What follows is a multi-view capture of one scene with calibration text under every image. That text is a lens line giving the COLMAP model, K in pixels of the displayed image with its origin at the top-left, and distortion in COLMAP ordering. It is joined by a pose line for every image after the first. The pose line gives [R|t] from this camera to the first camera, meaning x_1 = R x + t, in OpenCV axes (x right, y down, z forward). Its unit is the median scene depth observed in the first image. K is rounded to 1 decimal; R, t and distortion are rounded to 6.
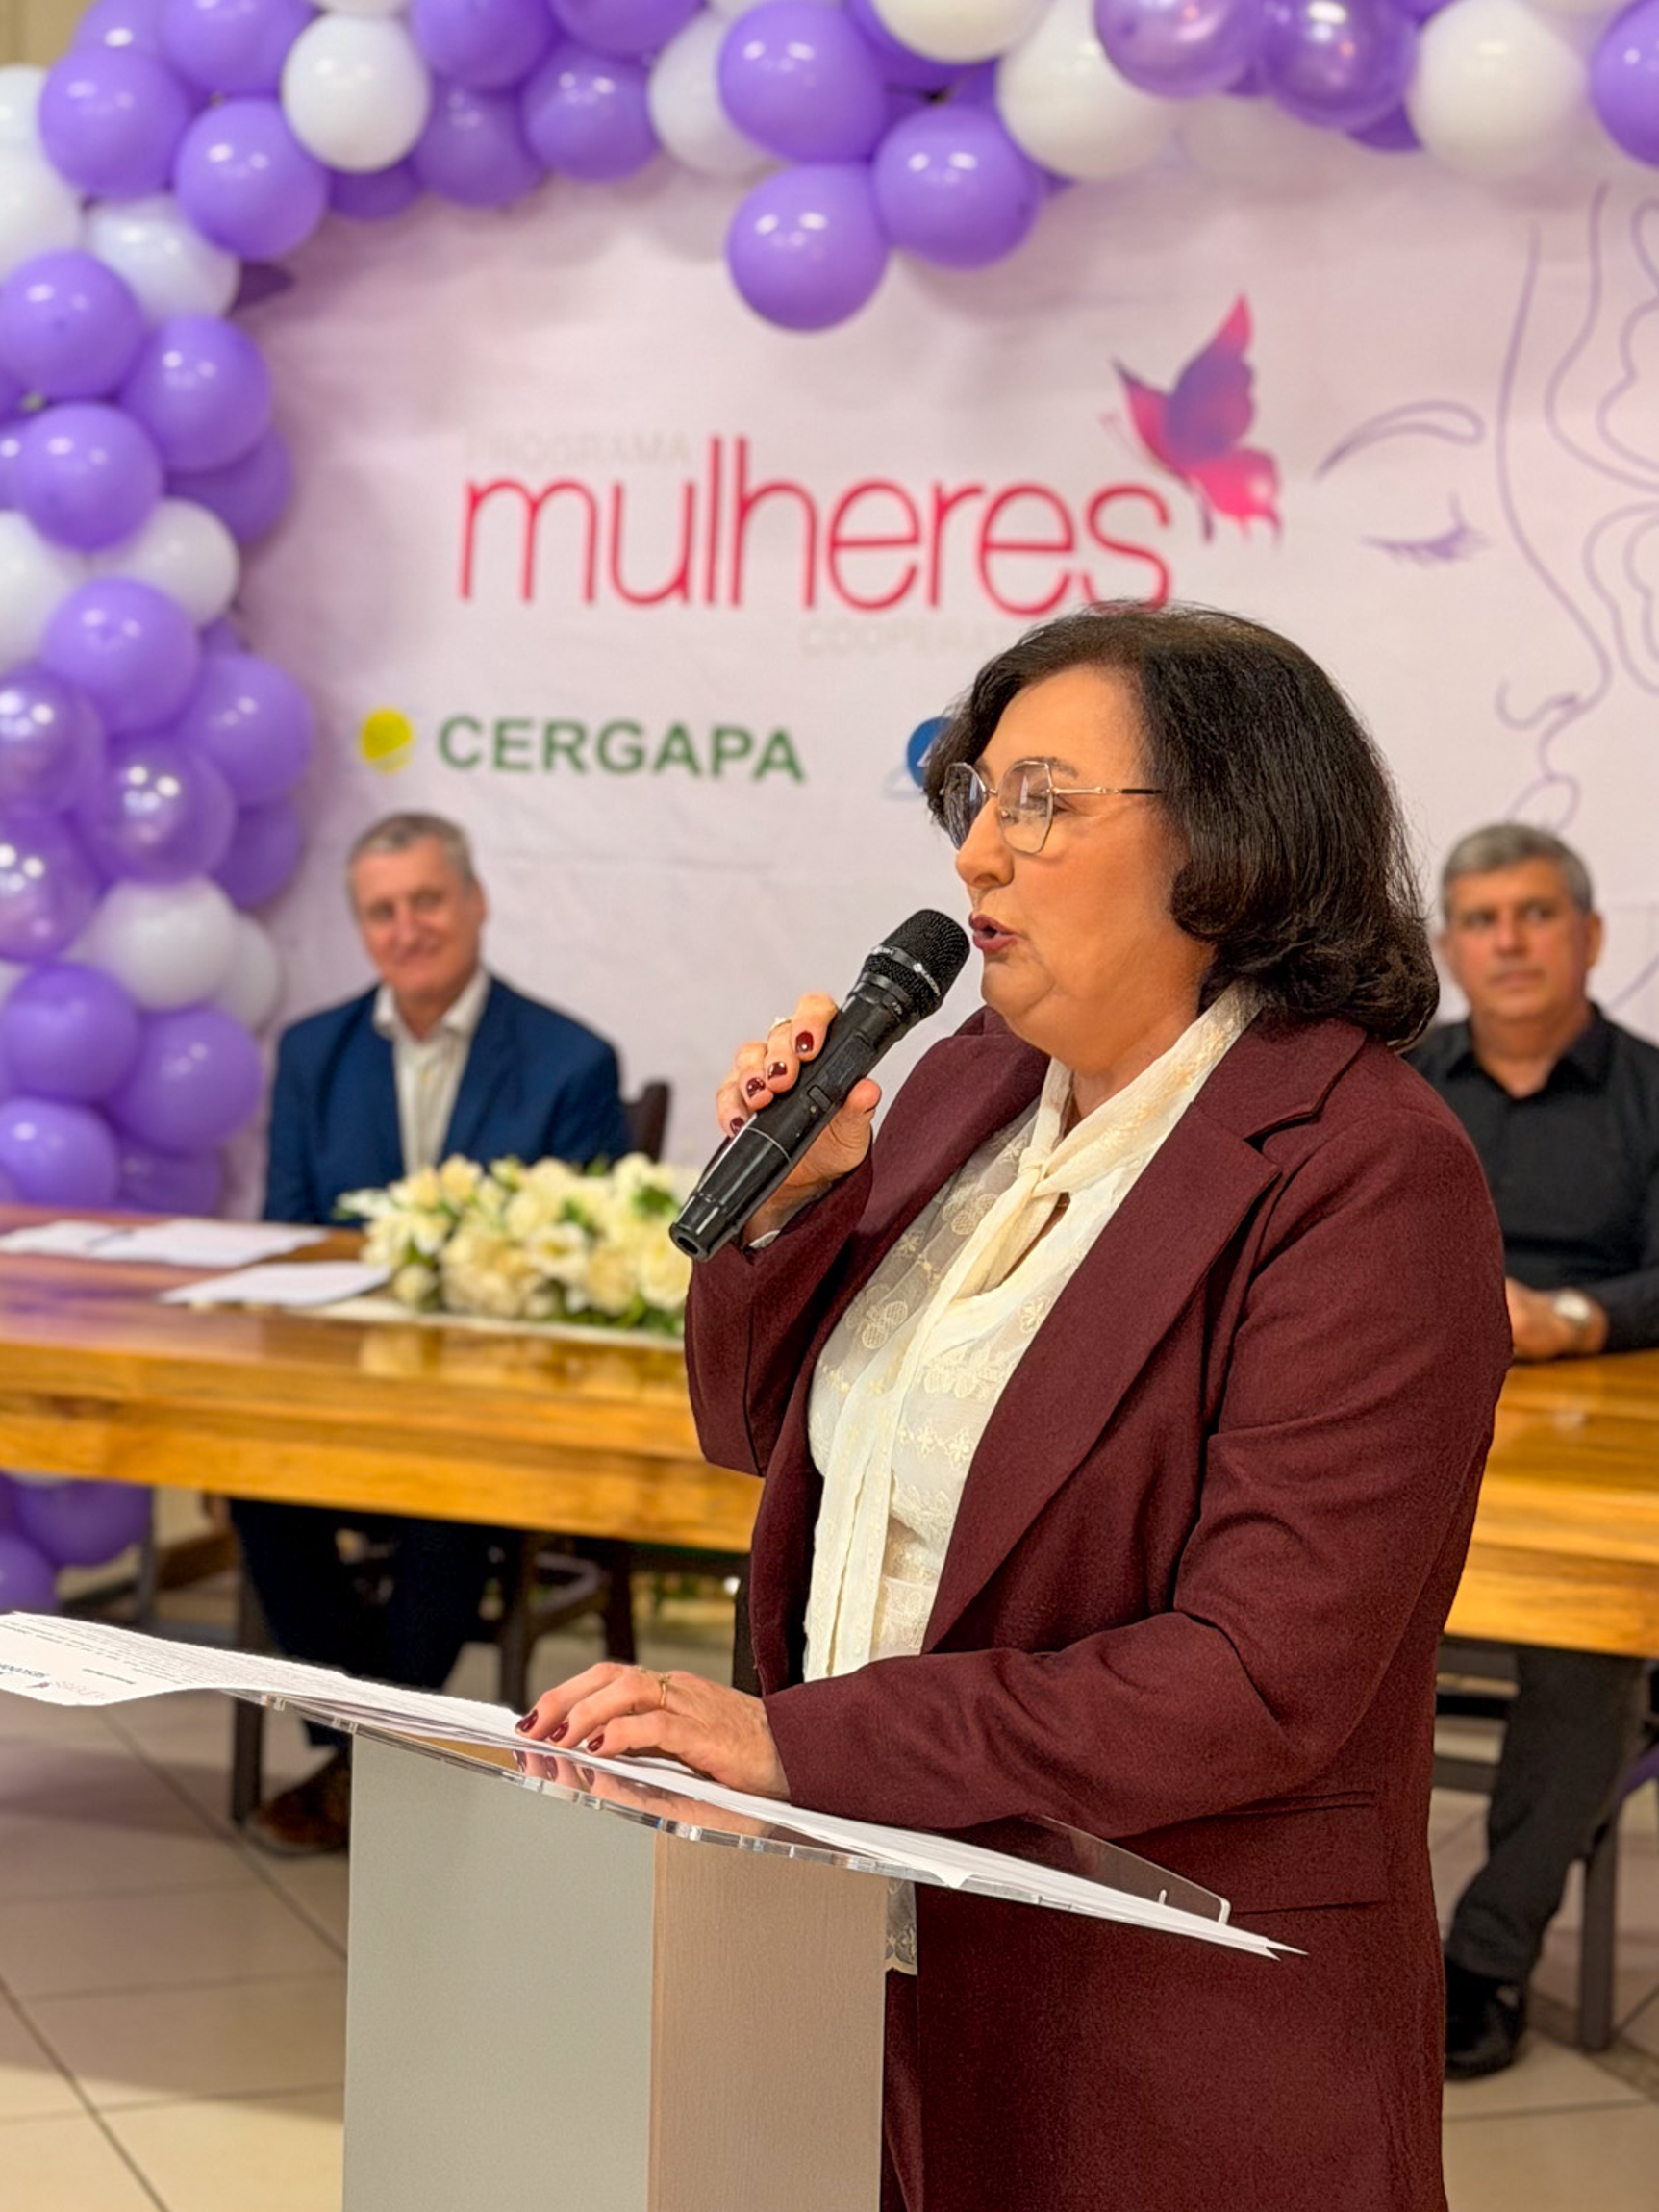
lens RADIAL K [[4431.8, 0, 829.5], [0, 4431.8, 1106.0], [0, 0, 1]] dist [0.076319, -0.612266]
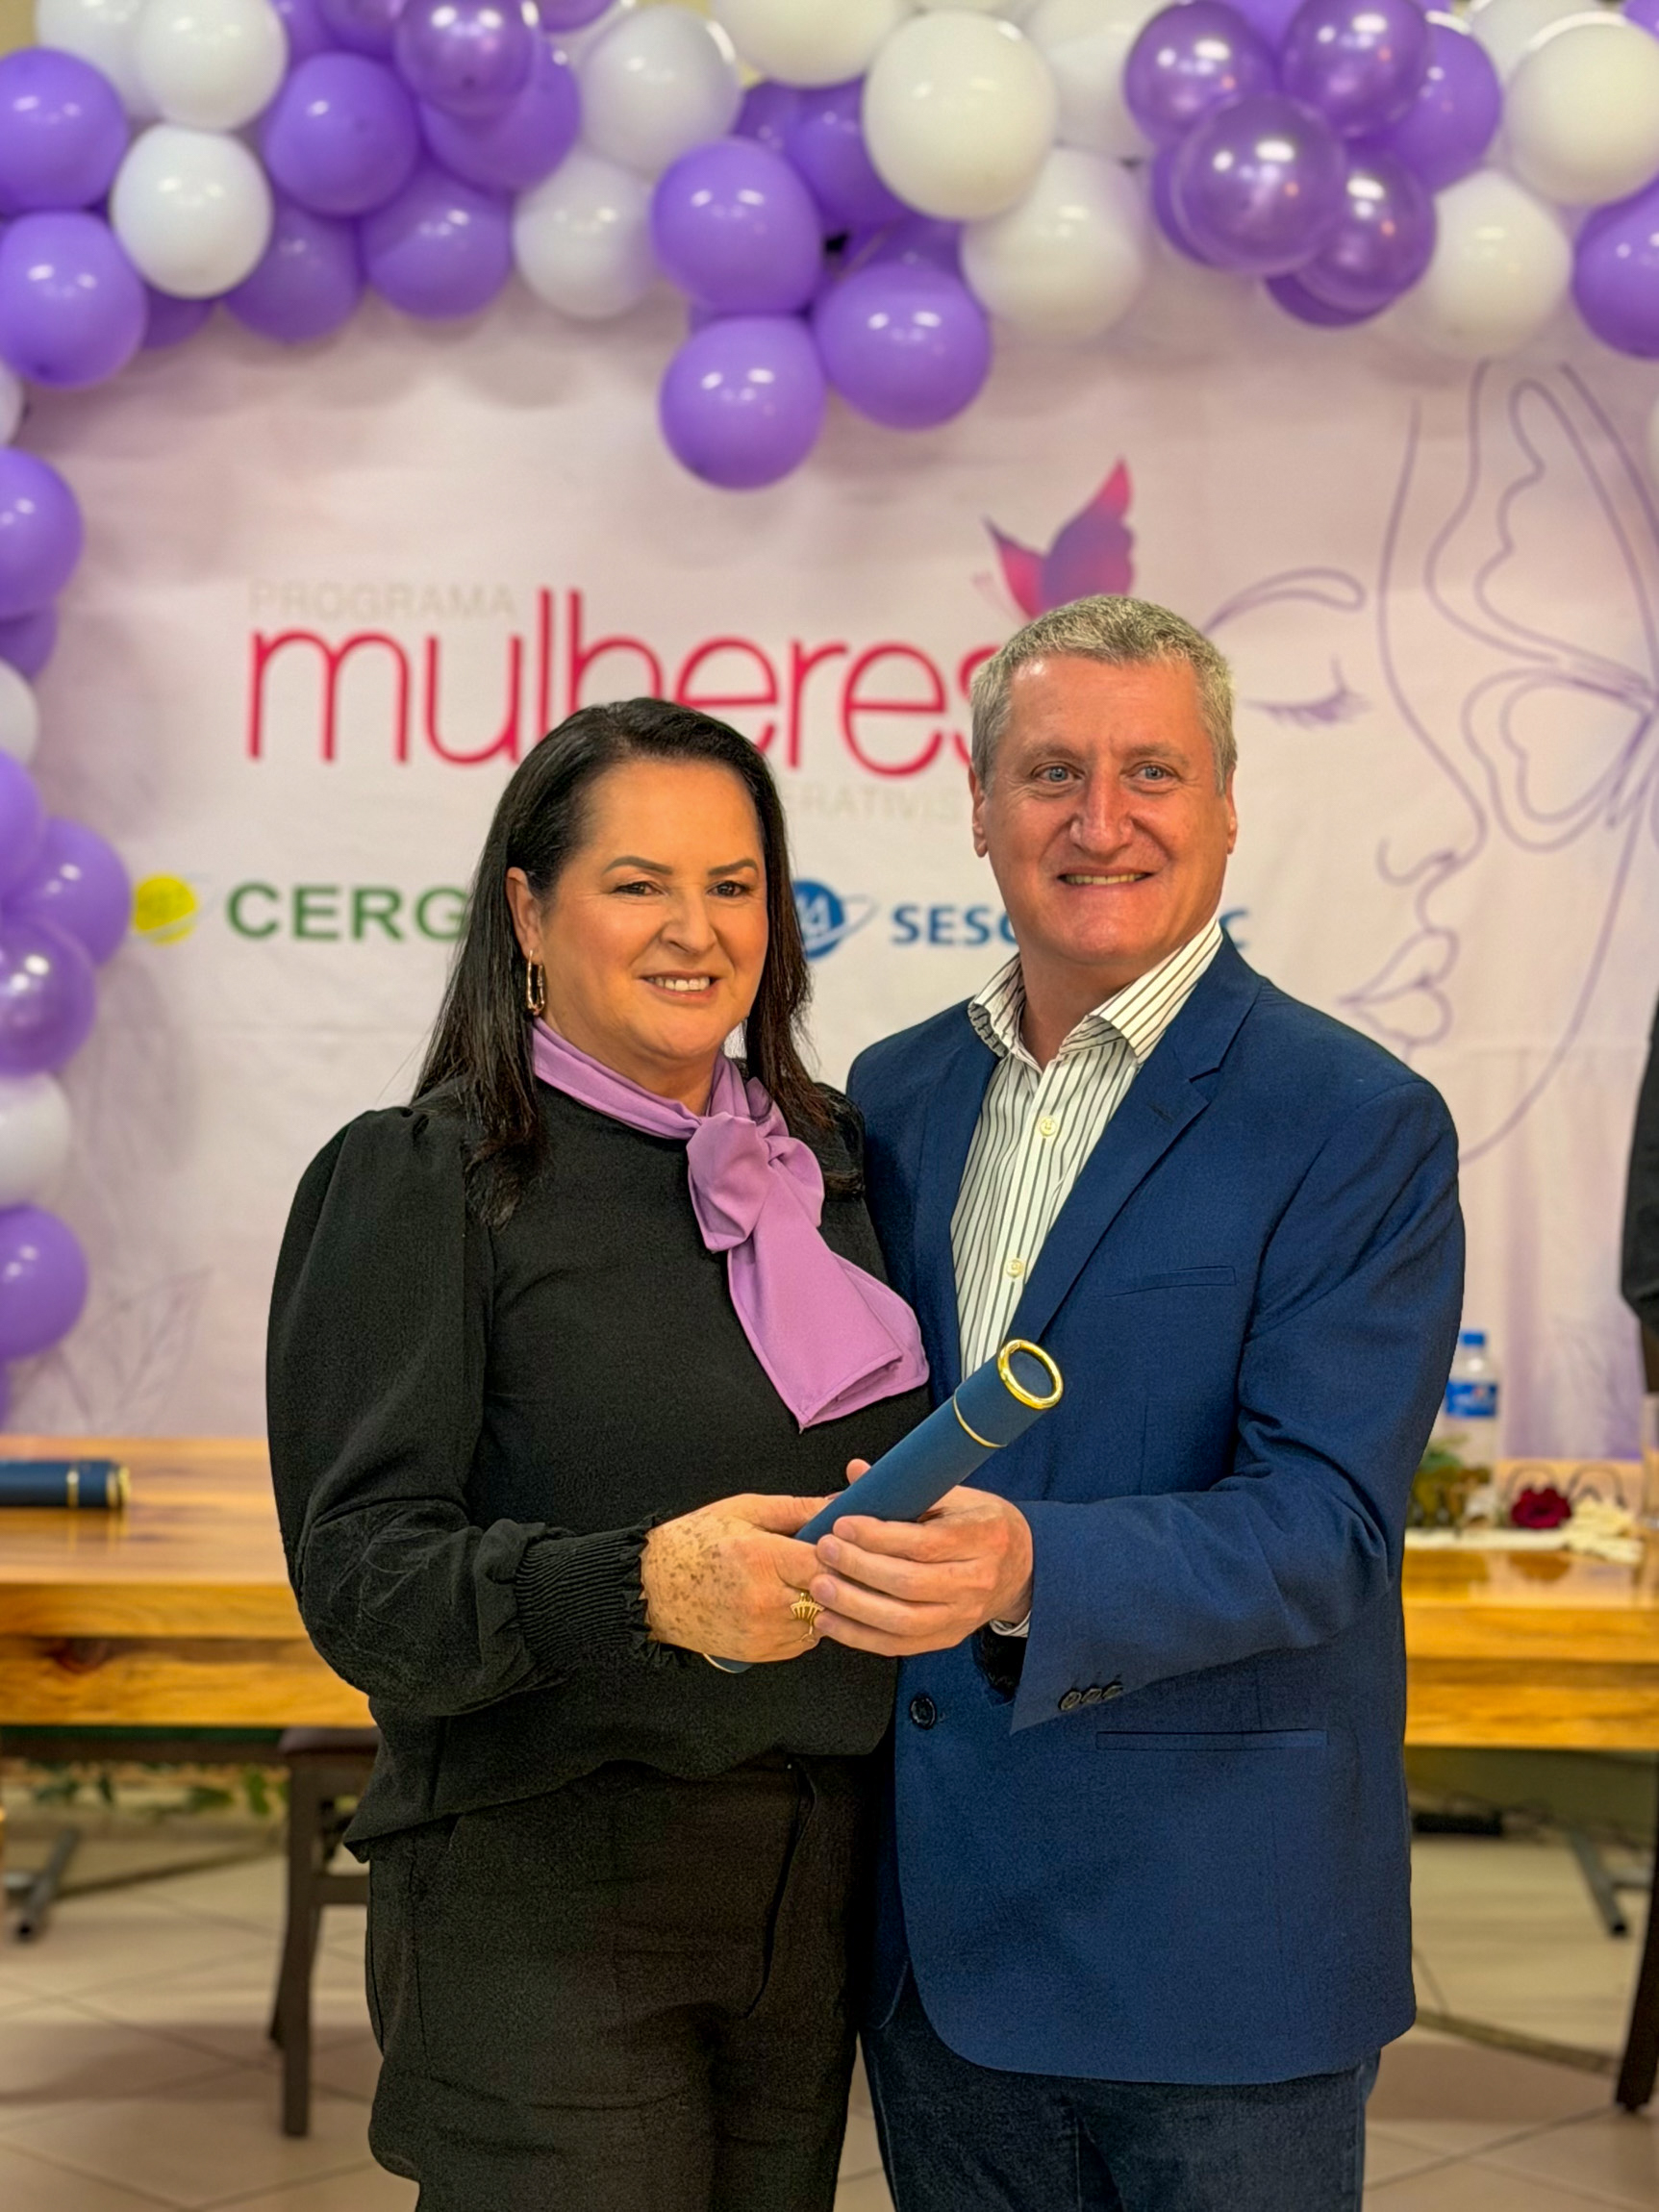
lens RADIAL K [[4564.4, 0, 829.5], [0, 4564.4, 1106.0], [0, 0, 1]] dist [0.151769, -0.284183]
pose [[0.921158, -0.031918, 0.387877, -0.364774], [0.041616, 0.998995, -0.016628, -0.020899], [-0.386957, 0.031459, 0.921561, 0.070686]]
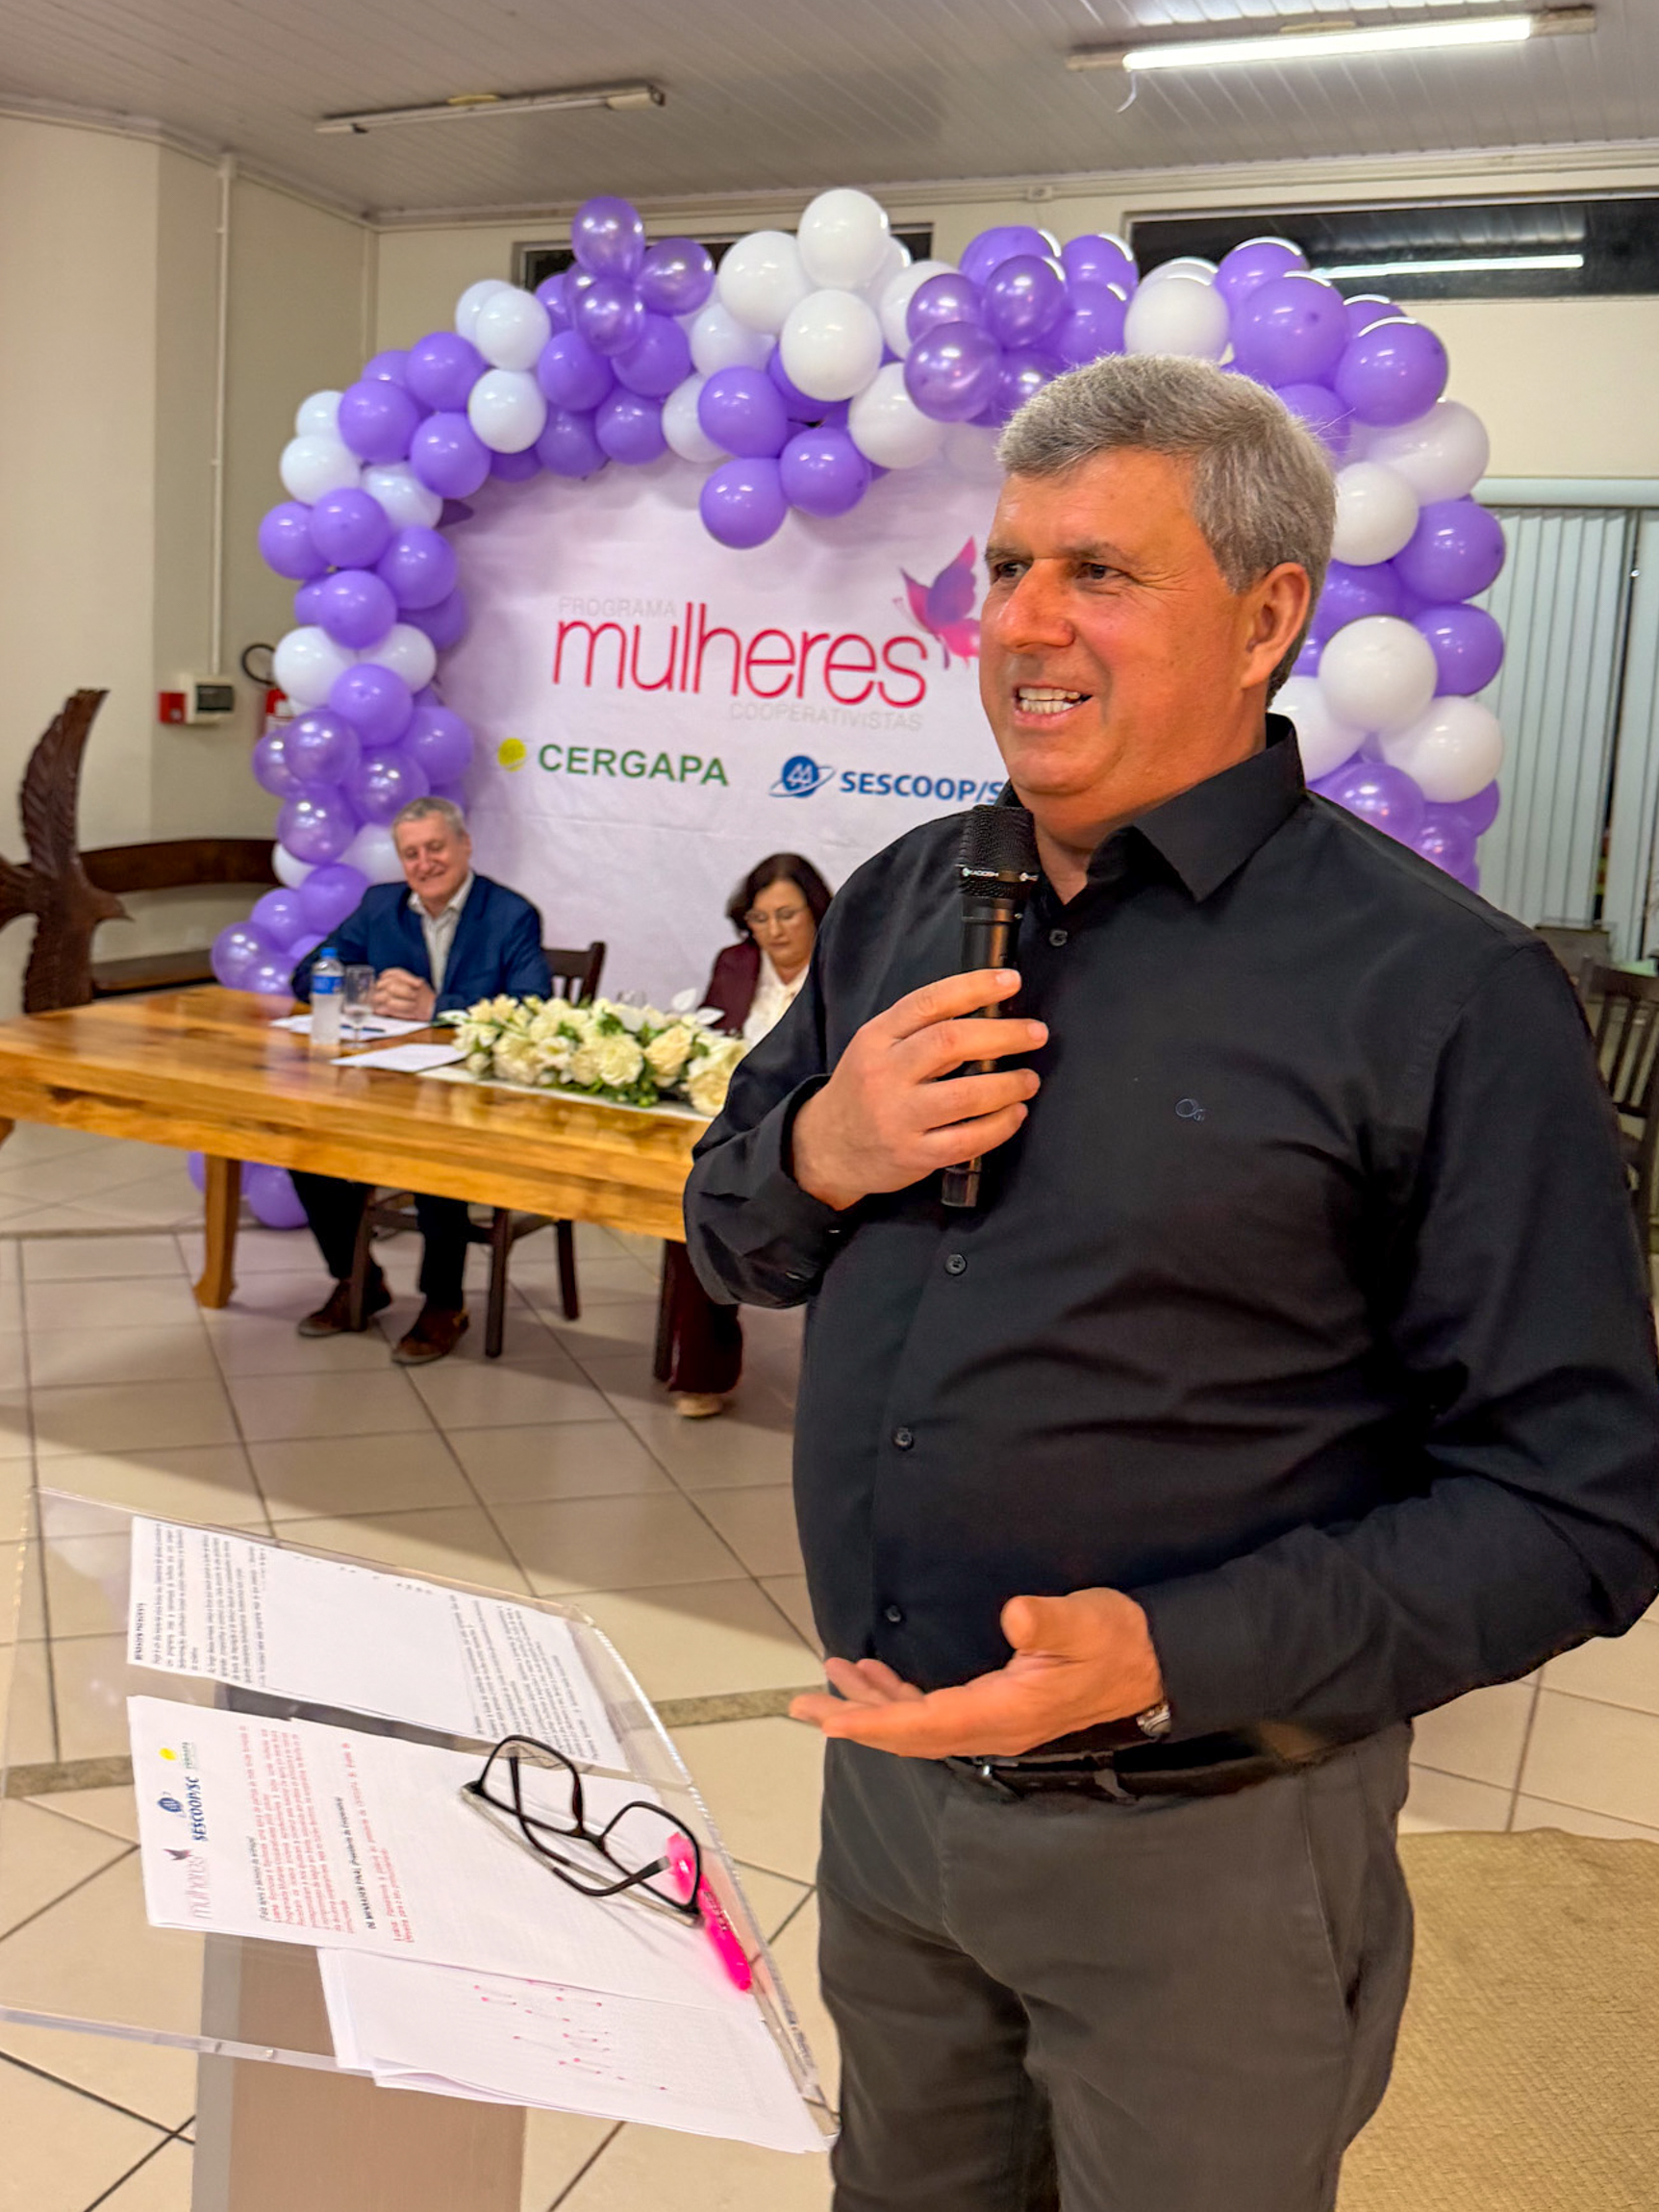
lens RADIAL K [[2023.5, 0, 700.2], [0, 2023.5, 902.0], [0, 0, 1]] dist [0.141339, -0.003321]
pose [[0.998135, 0.045056, -0.041193, 0.020827], [-0.045327, 0.998956, -0.005665, -0.018733], [0.040895, 0.007522, 0.999135, 0.138376]]
